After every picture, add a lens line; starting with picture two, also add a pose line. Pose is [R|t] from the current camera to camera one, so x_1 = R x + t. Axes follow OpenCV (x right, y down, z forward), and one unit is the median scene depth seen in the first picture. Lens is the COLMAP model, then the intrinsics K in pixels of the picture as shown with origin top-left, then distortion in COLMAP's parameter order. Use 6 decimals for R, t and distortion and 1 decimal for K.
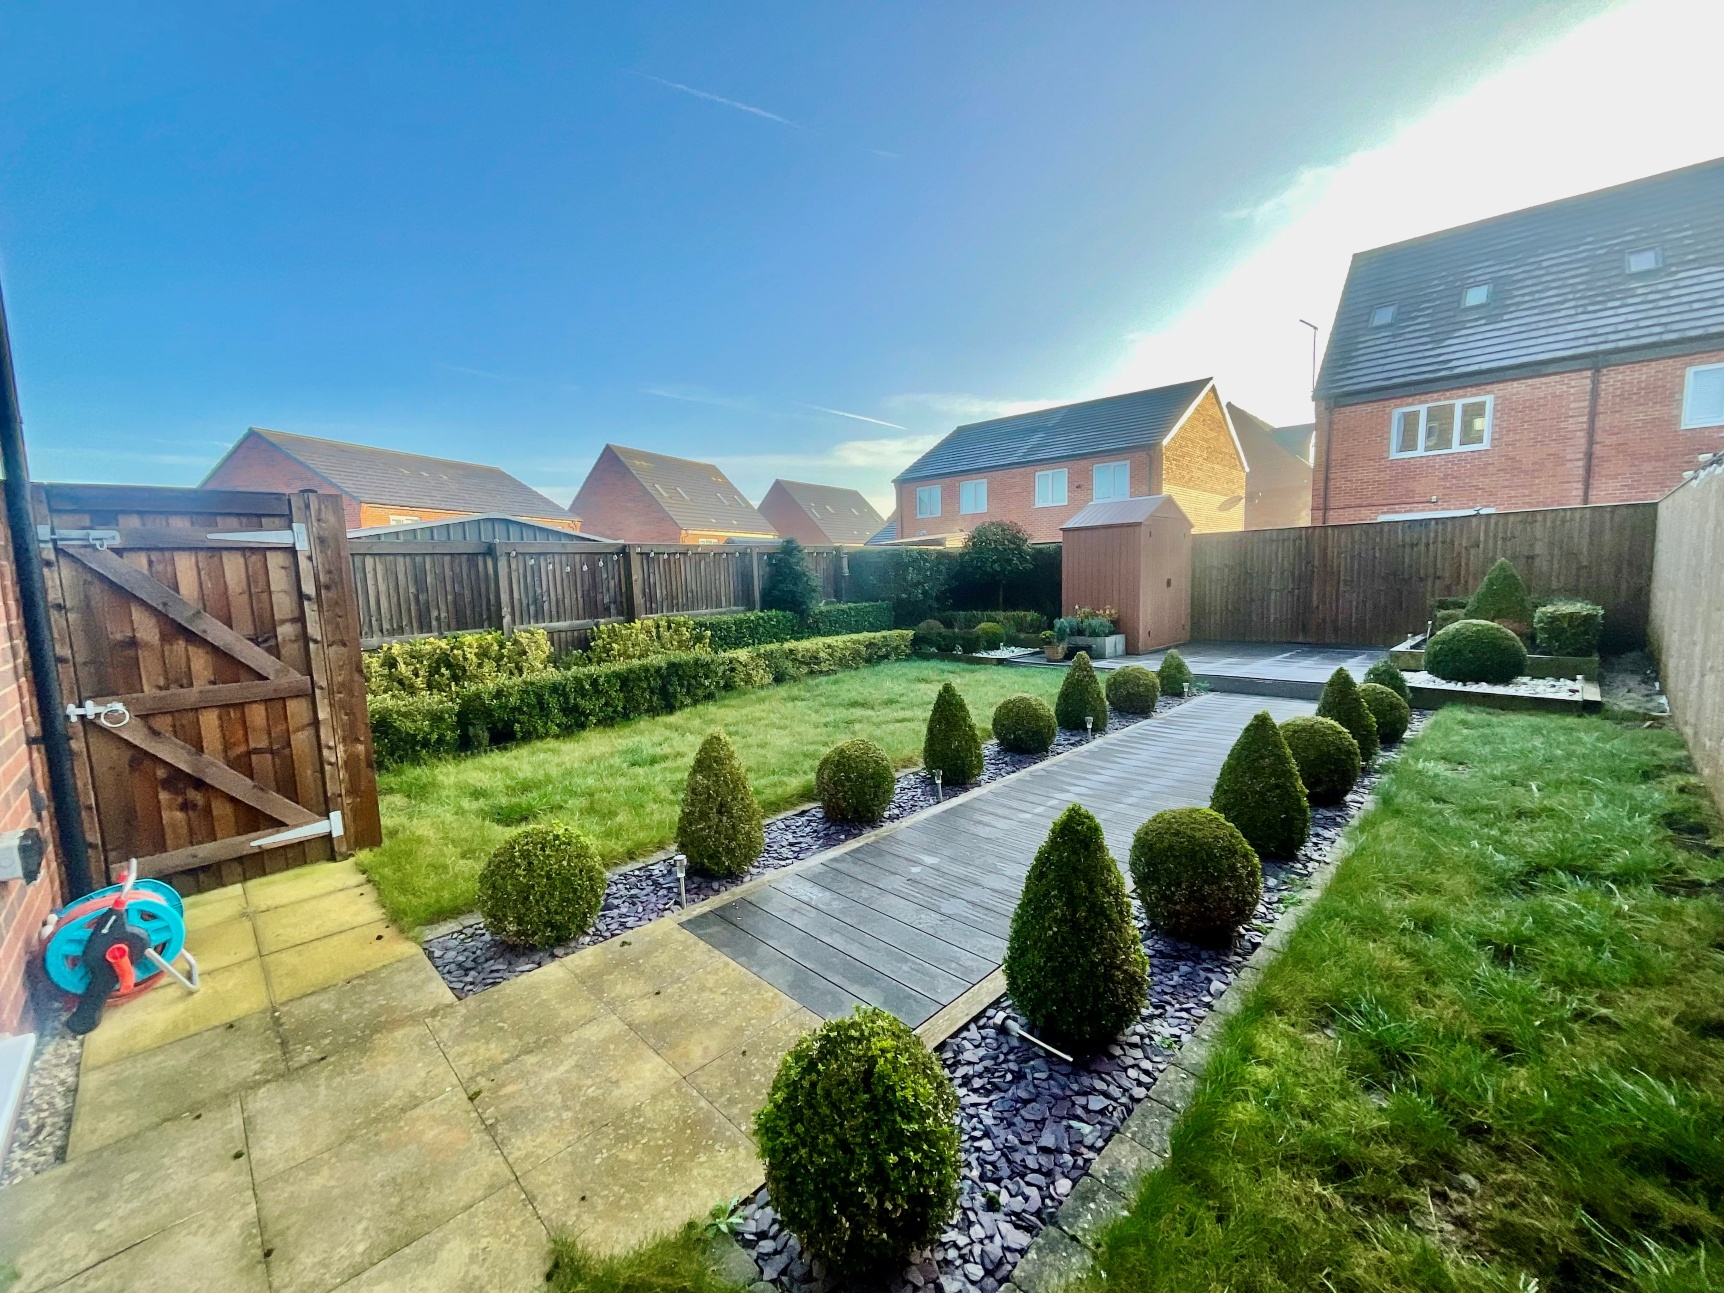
lens RADIAL K [[696.7, 0, 863.4], [0, 696.7, 647.5], [0, 0, 1]] dist [-0.001313, 0.000184]
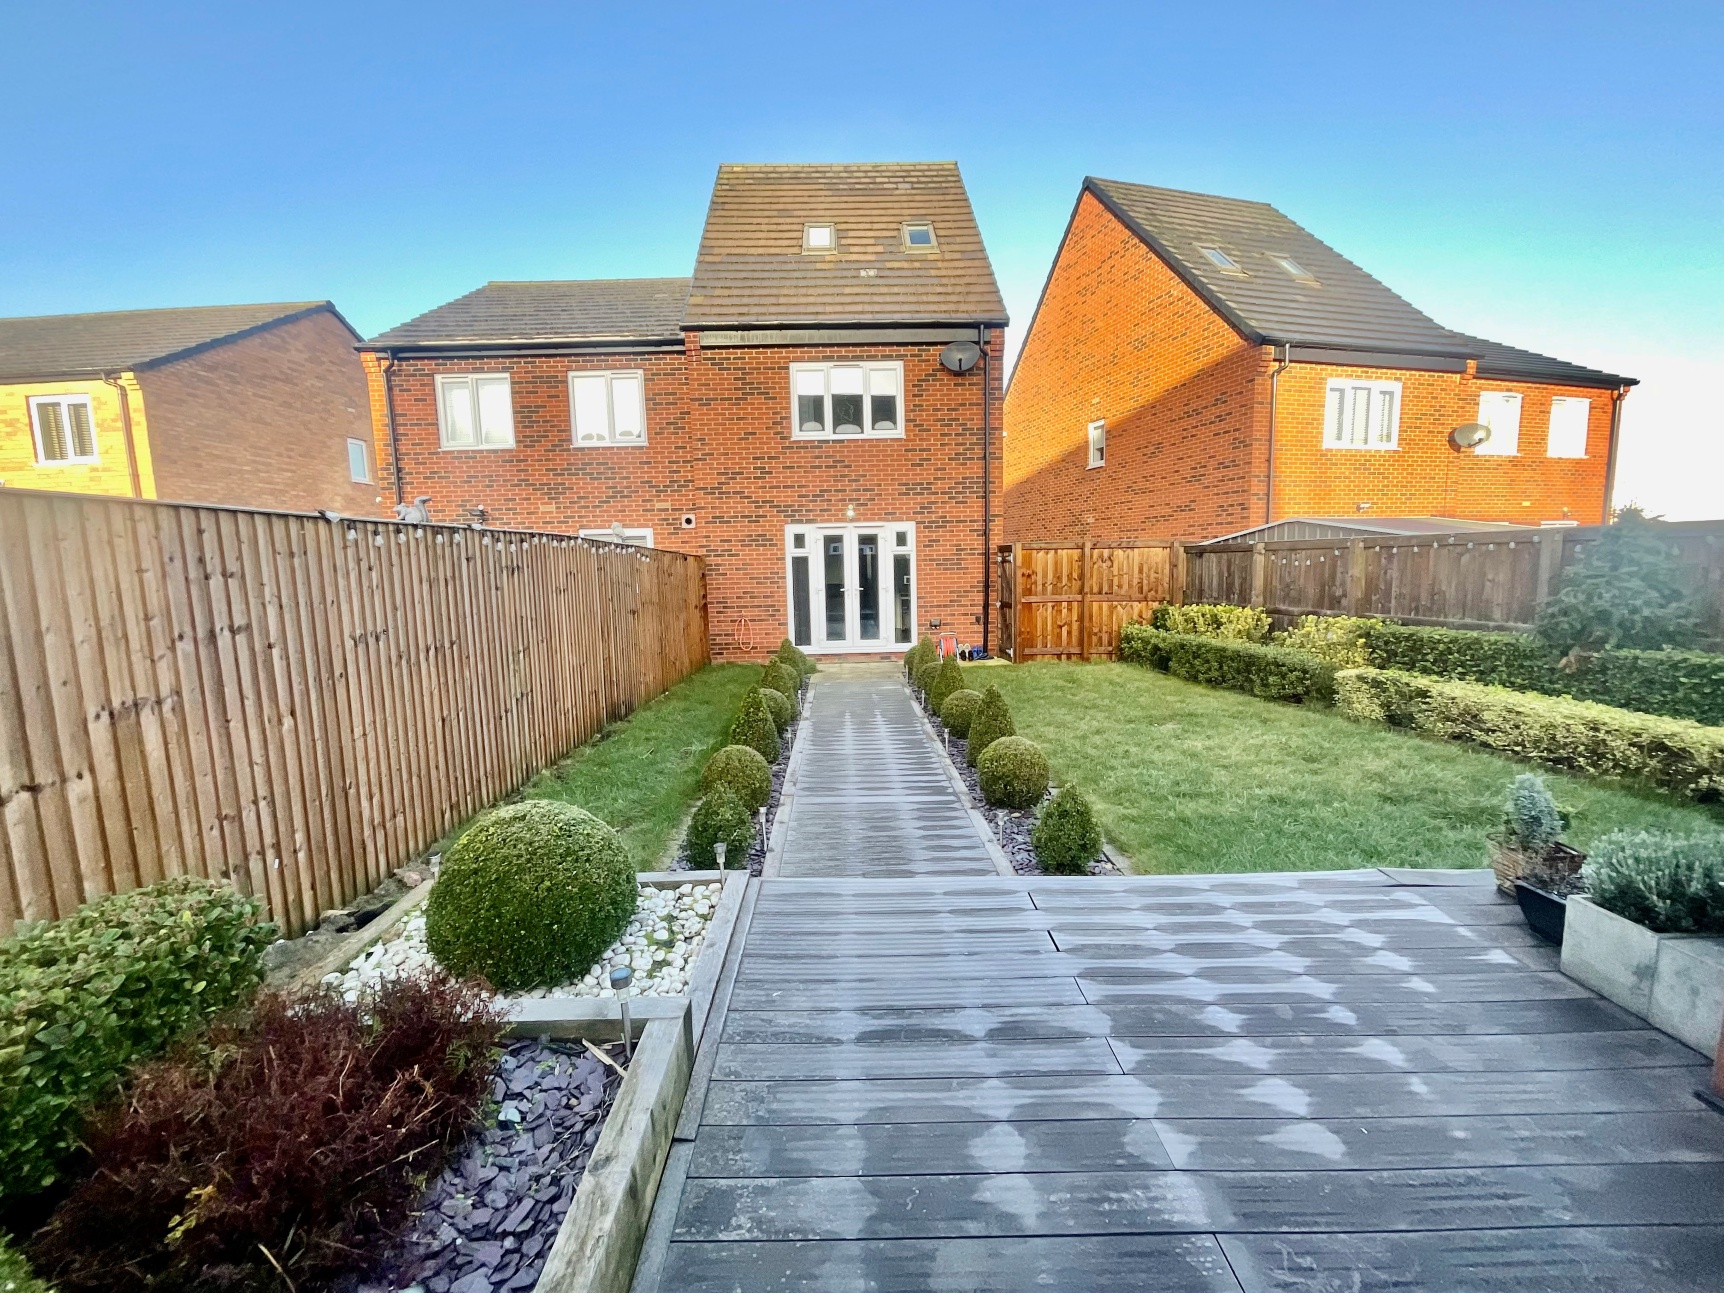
lens RADIAL K [[696.7, 0, 863.4], [0, 696.7, 647.5], [0, 0, 1]] dist [-0.001313, 0.000184]
pose [[-0.696855, 0.129824, -0.705365, 0.814139], [-0.038860, 0.975202, 0.217880, -0.176601], [0.716159, 0.179241, -0.674529, 1.135721]]
